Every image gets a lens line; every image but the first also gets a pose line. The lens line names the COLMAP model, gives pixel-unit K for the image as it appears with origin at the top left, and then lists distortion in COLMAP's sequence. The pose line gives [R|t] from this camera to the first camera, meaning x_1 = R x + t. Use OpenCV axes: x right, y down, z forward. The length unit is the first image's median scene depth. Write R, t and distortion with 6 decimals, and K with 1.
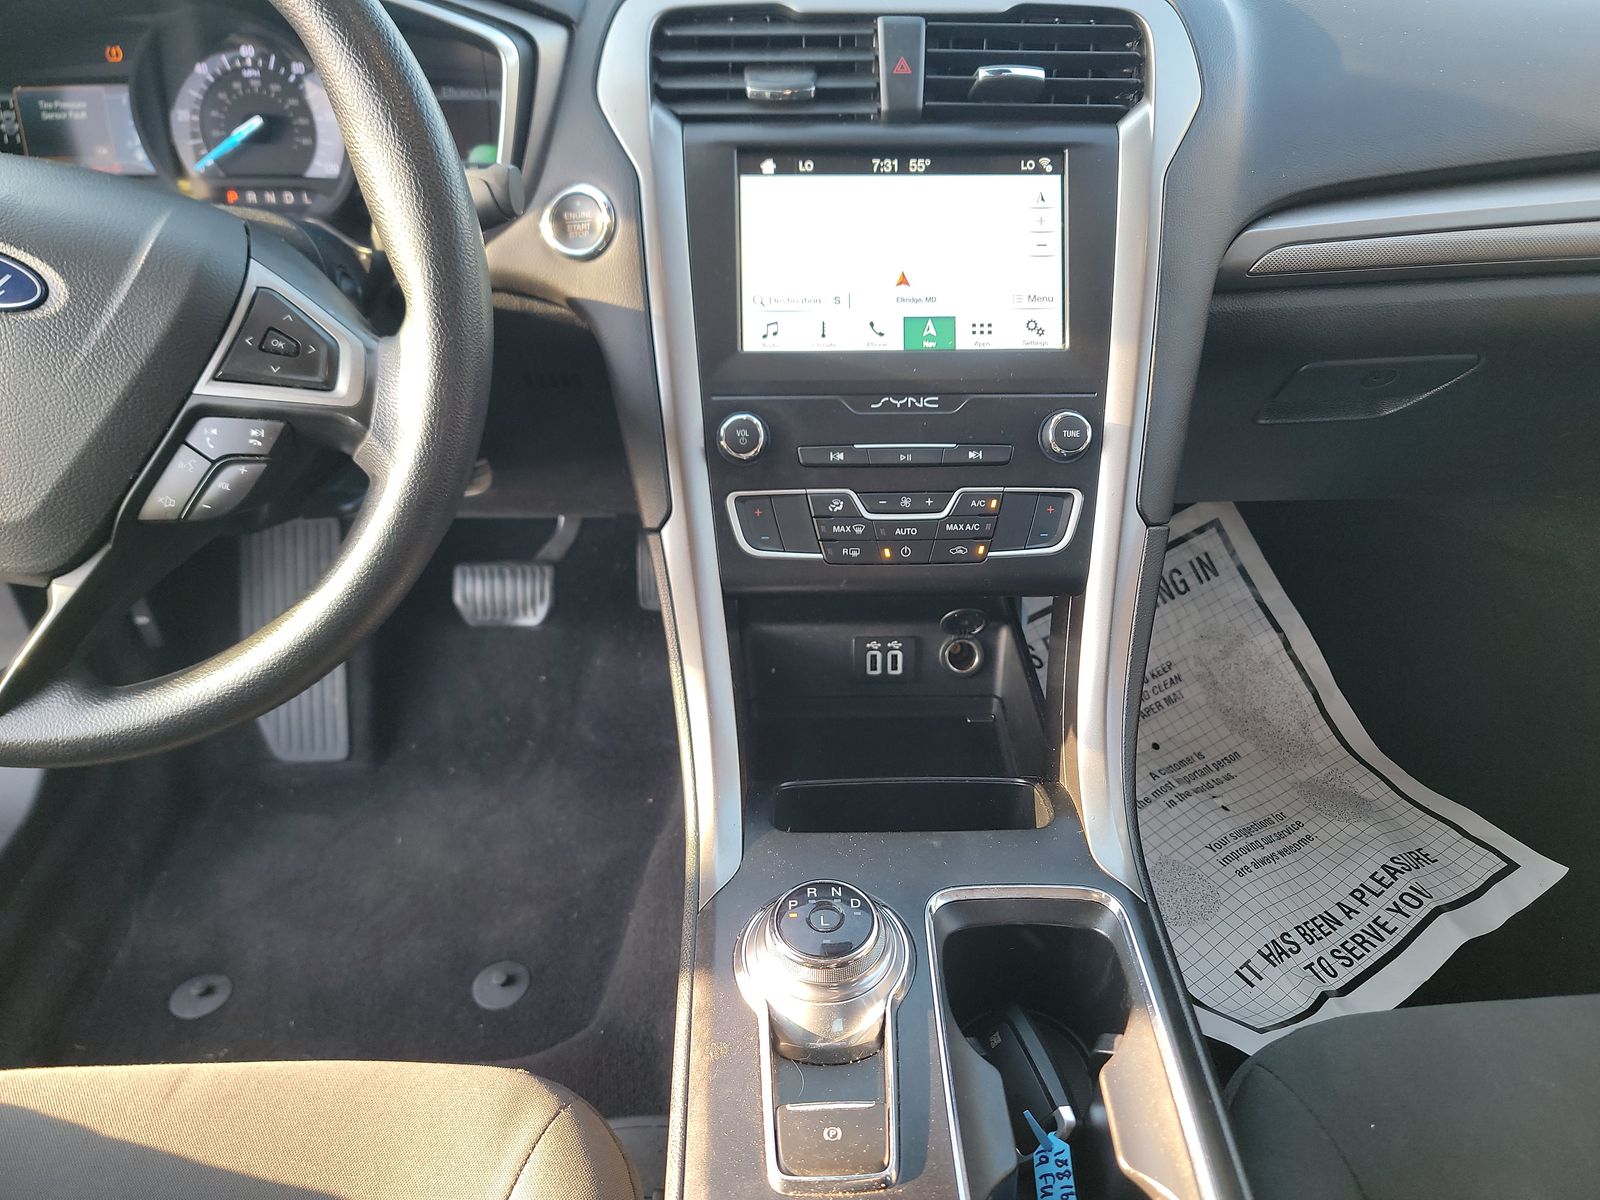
lens RADIAL K [[1181.4, 0, 800.0], [0, 1181.4, 600.0], [0, 0, 1]] dist [0.044071, -0.048881]
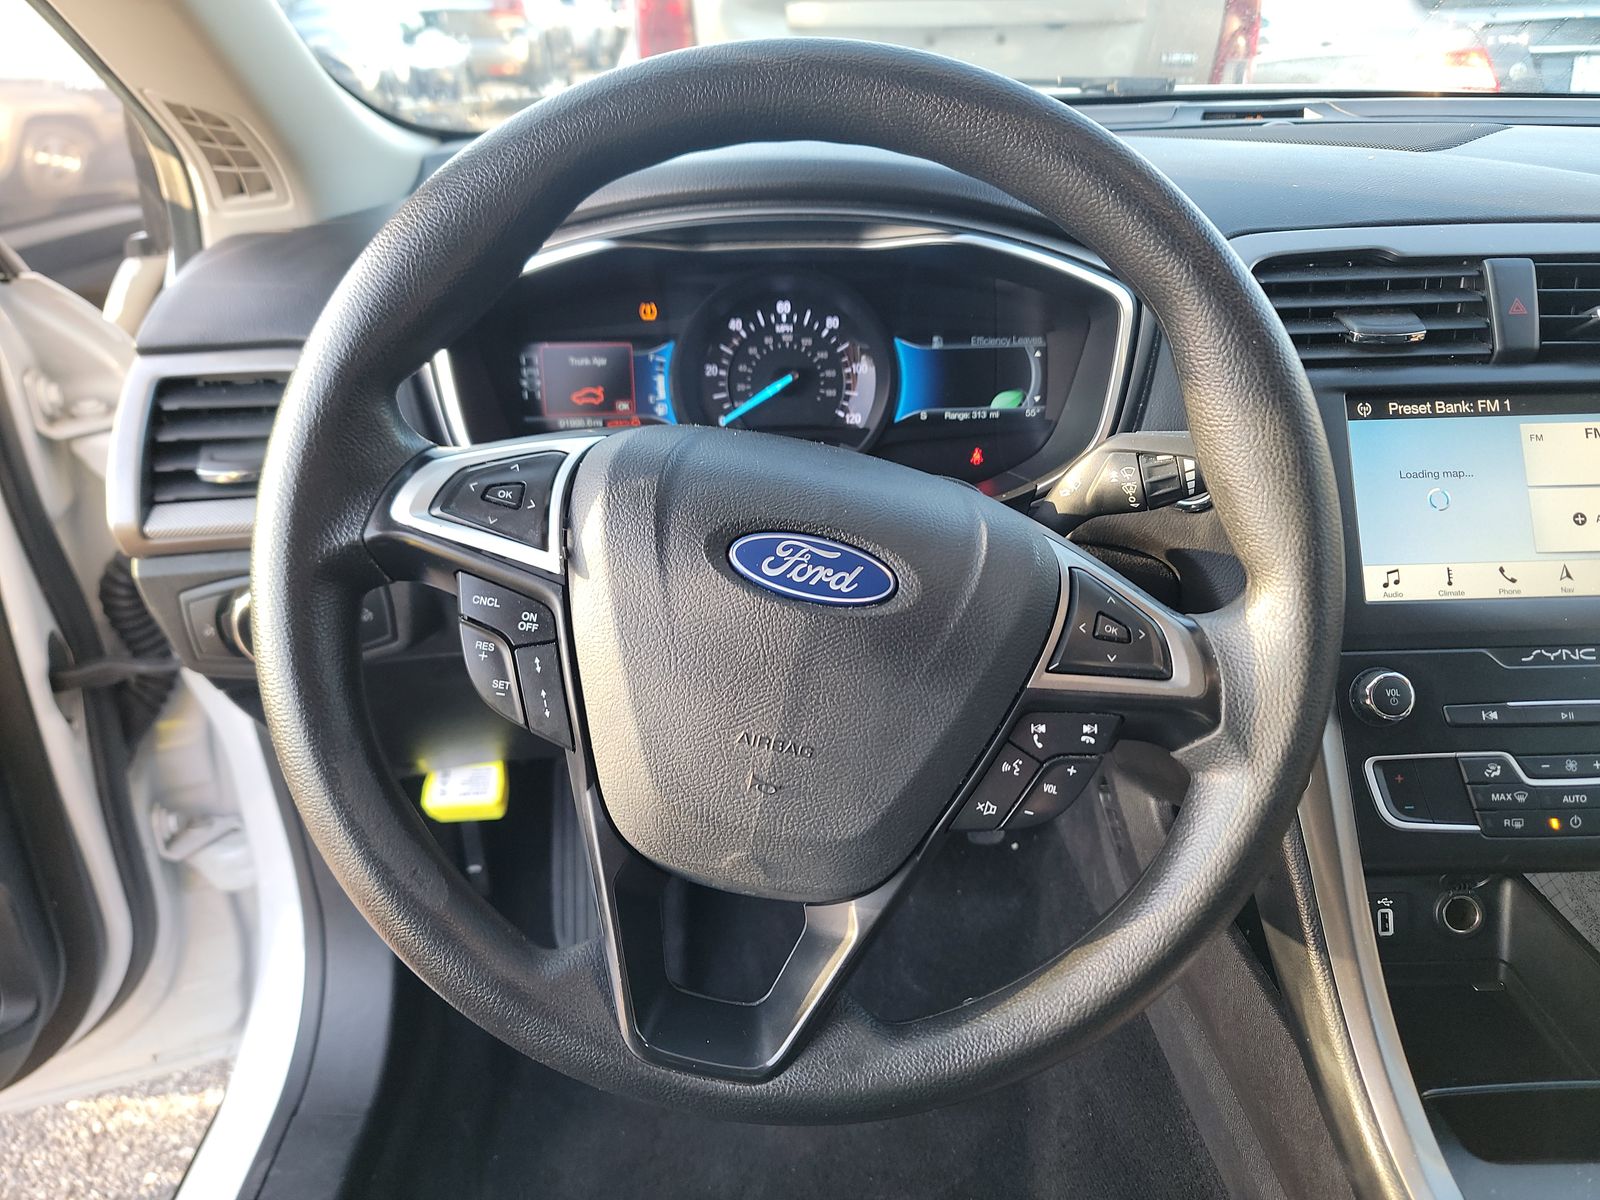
lens RADIAL K [[1181.4, 0, 800.0], [0, 1181.4, 600.0], [0, 0, 1]] dist [0.044071, -0.048881]
pose [[0.999648, -0.016539, -0.020735, -0.470441], [0.013050, 0.987292, -0.158377, -0.070819], [0.023091, 0.158051, 0.987161, 0.075986]]
